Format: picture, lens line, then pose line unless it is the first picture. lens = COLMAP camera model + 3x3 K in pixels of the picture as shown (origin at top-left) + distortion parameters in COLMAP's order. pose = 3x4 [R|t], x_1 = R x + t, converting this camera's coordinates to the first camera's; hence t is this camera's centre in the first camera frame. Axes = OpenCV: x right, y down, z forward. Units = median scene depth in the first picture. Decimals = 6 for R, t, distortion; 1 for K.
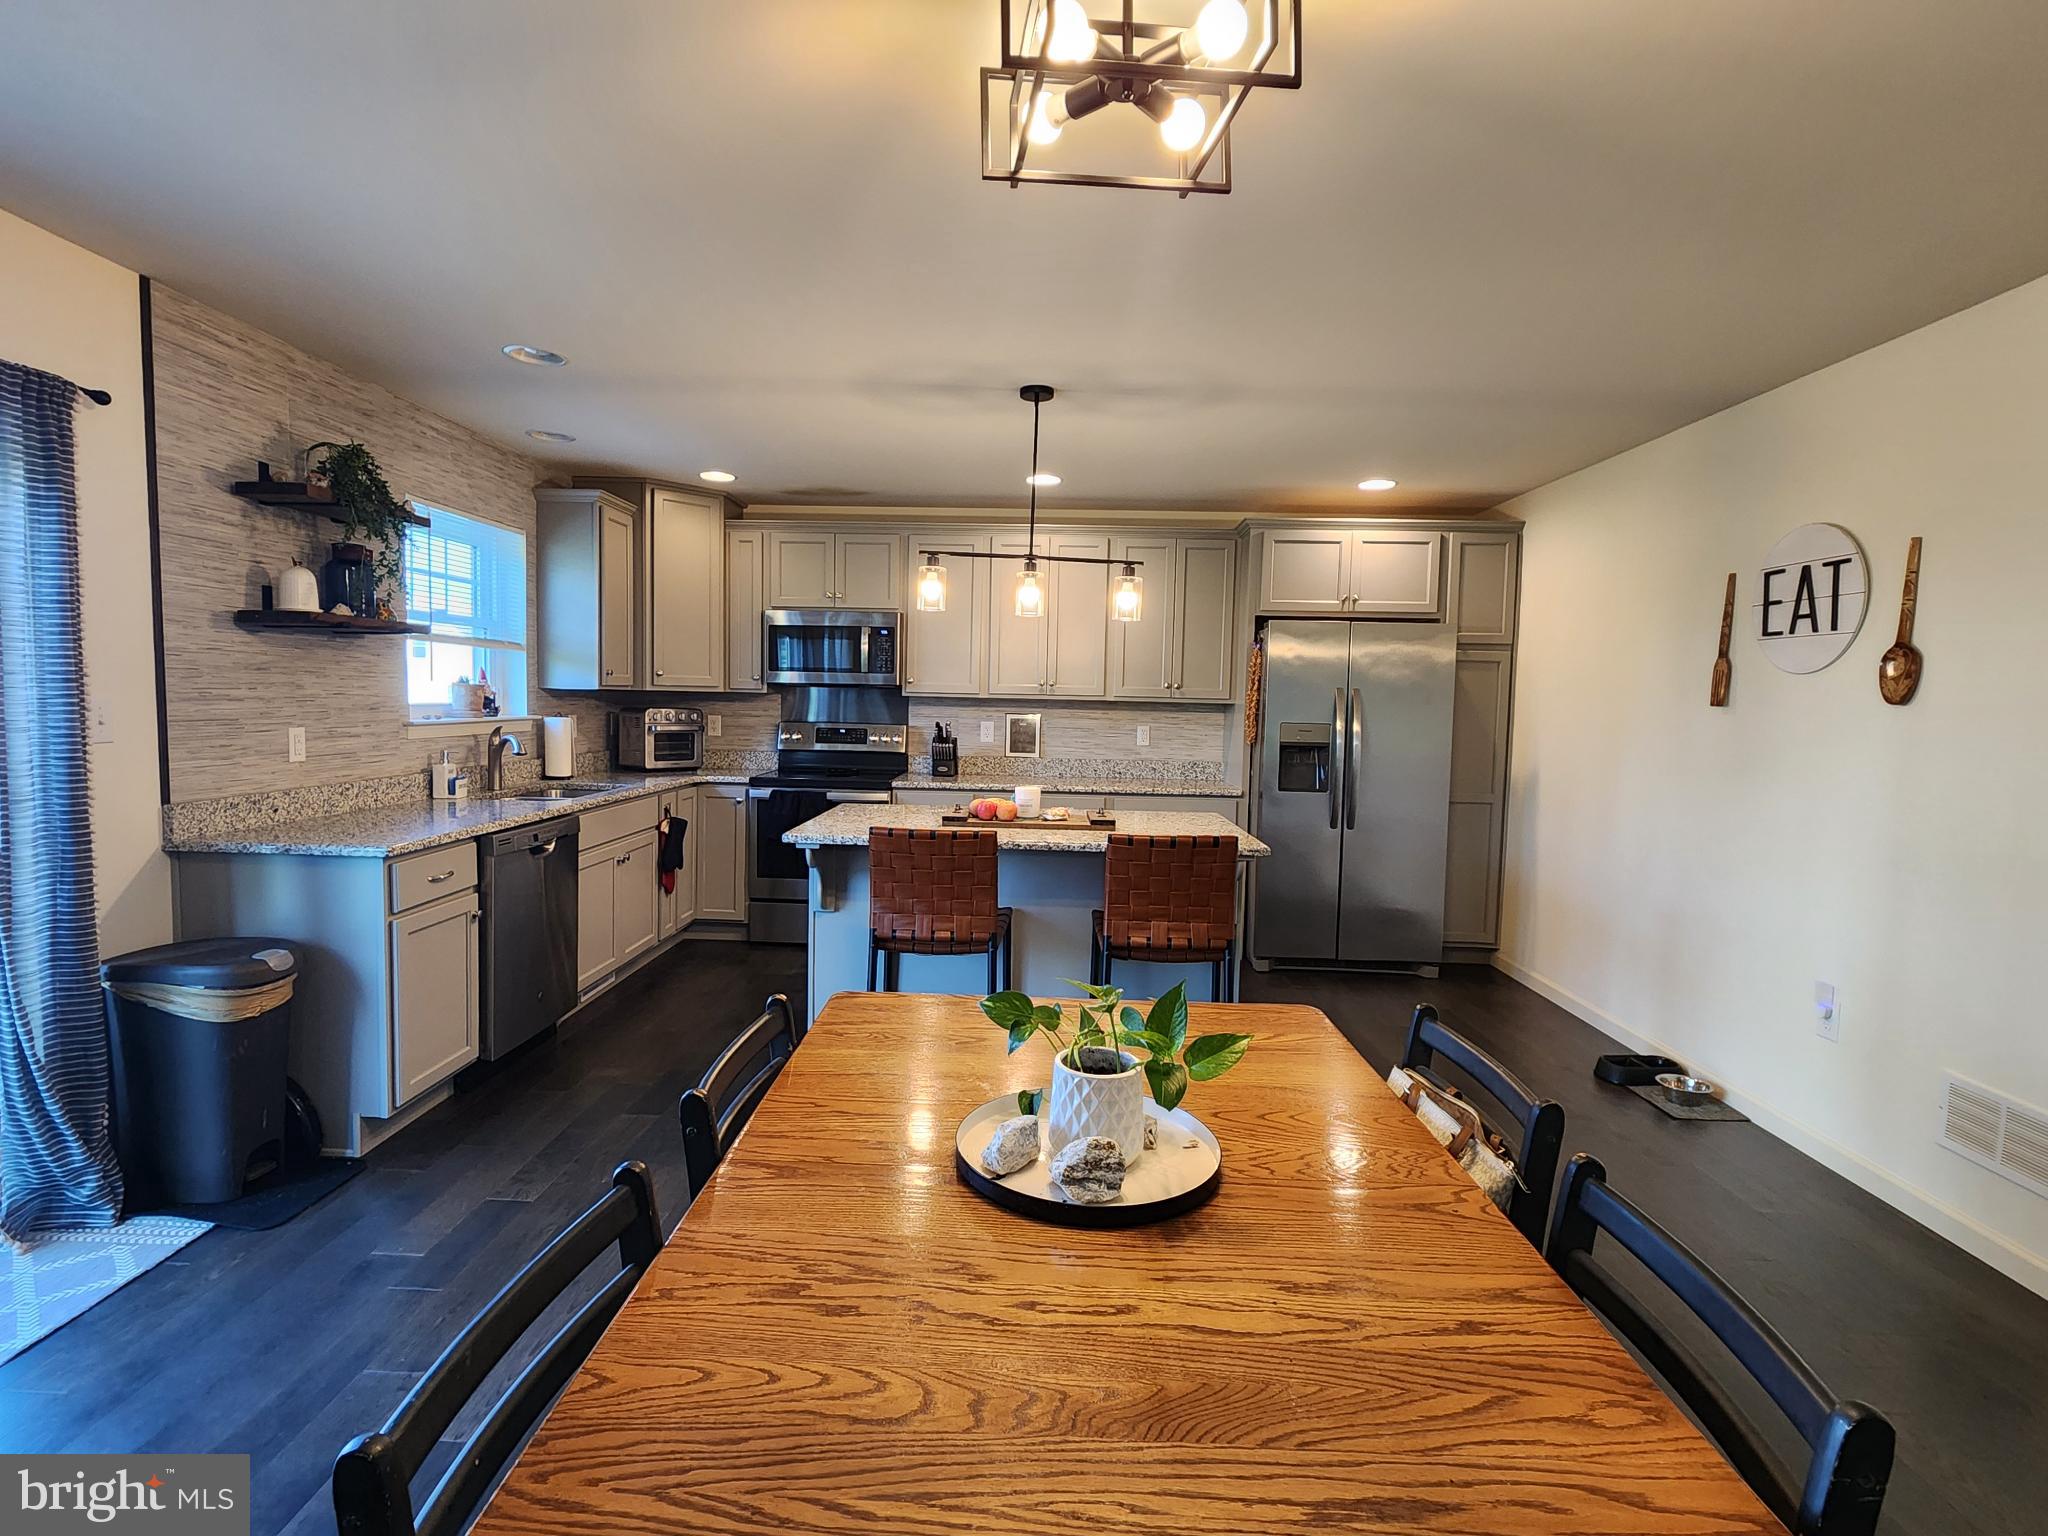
lens RADIAL K [[985.4, 0, 1024.0], [0, 985.4, 768.0], [0, 0, 1]] dist [0.002669, 0.001157]
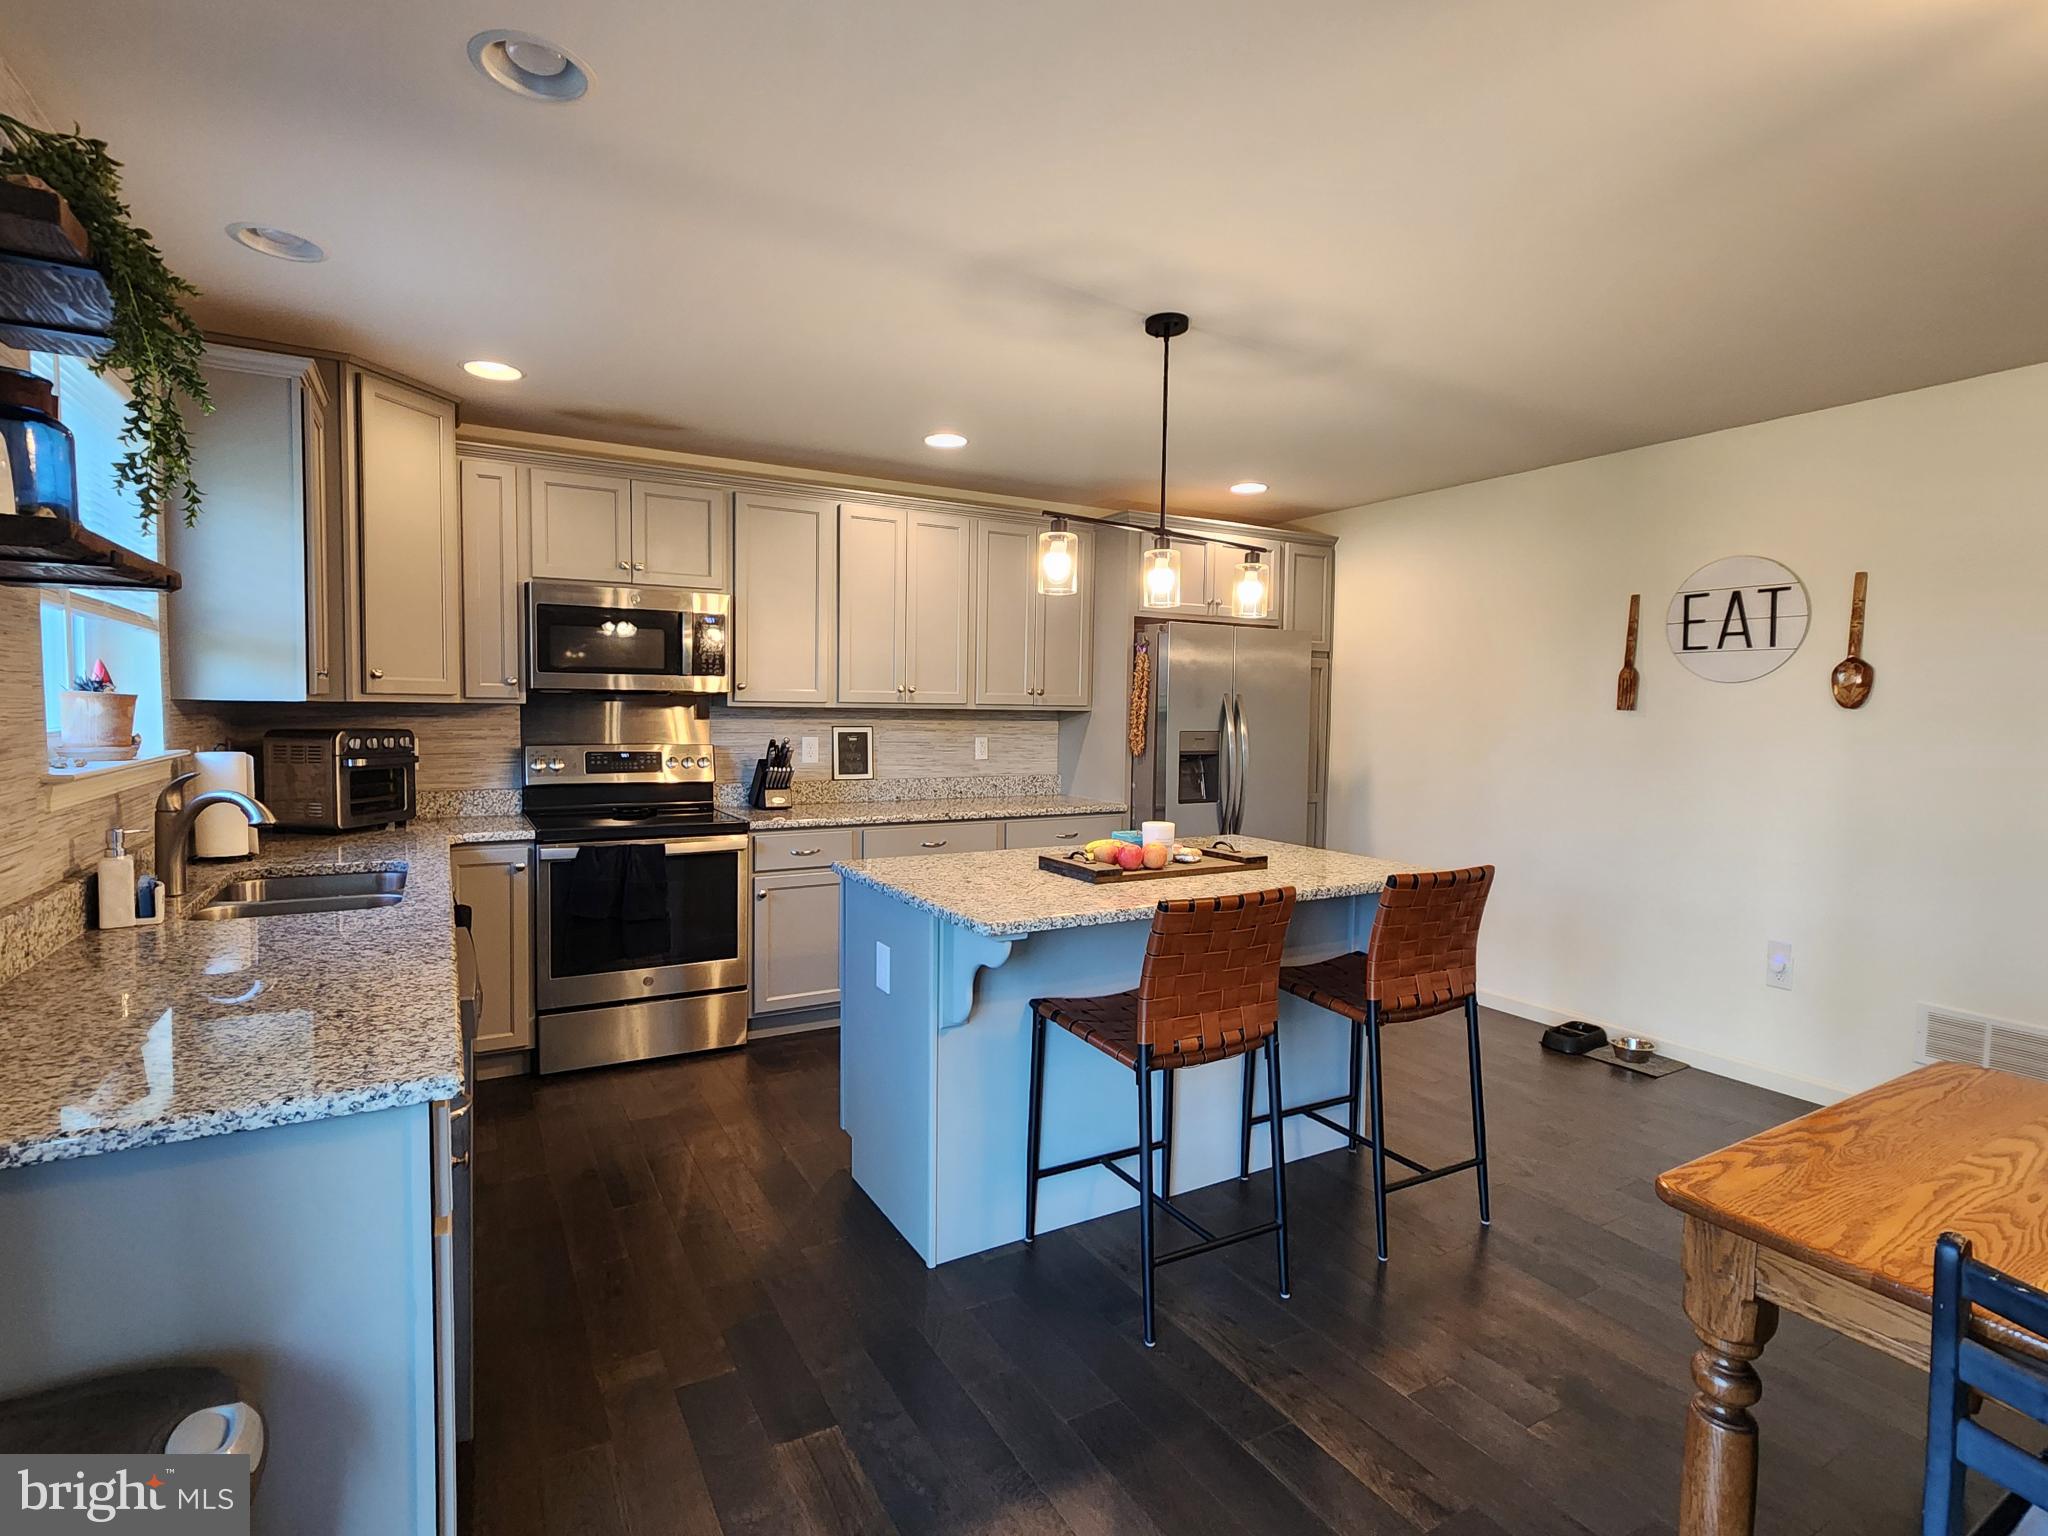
lens RADIAL K [[985.4, 0, 1011.9], [0, 985.4, 763.6], [0, 0, 1]] dist [0.003592, 0.000527]
pose [[0.858166, -0.040049, 0.511808, -0.489739], [0.043286, 0.999047, 0.005596, -0.036780], [-0.511544, 0.017351, 0.859082, 0.372200]]
